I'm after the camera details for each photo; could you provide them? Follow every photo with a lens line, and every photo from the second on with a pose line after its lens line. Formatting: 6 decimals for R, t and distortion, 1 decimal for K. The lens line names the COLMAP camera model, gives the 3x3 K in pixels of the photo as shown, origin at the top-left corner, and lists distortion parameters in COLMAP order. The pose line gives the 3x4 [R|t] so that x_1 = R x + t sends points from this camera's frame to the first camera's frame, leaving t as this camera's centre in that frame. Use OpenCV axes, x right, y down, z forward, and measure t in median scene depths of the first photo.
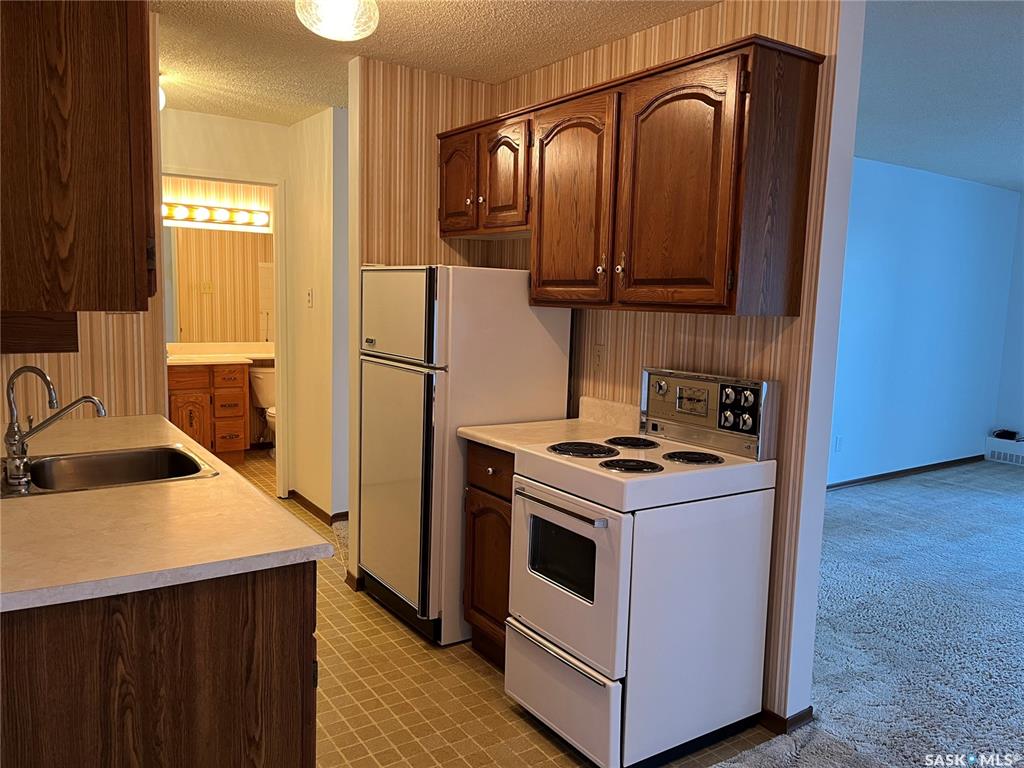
lens RADIAL K [[786.2, 0, 507.2], [0, 786.2, 380.6], [0, 0, 1]] dist [0.074331, -0.094465]
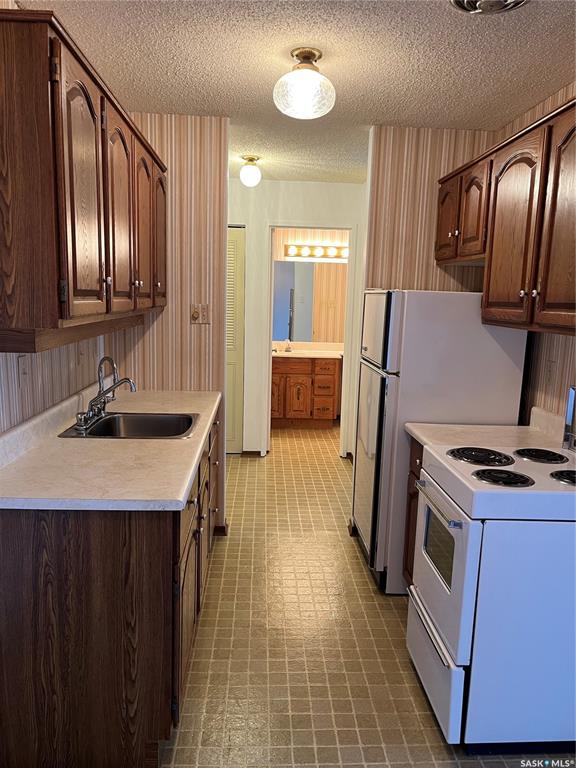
lens RADIAL K [[584.6, 0, 291.3], [0, 584.6, 385.7], [0, 0, 1]] dist [0.069528, -0.068497]
pose [[0.857348, 0.078557, -0.508708, 0.248570], [-0.064188, 0.996888, 0.045766, -0.028679], [0.510720, -0.006585, 0.859722, 0.125688]]
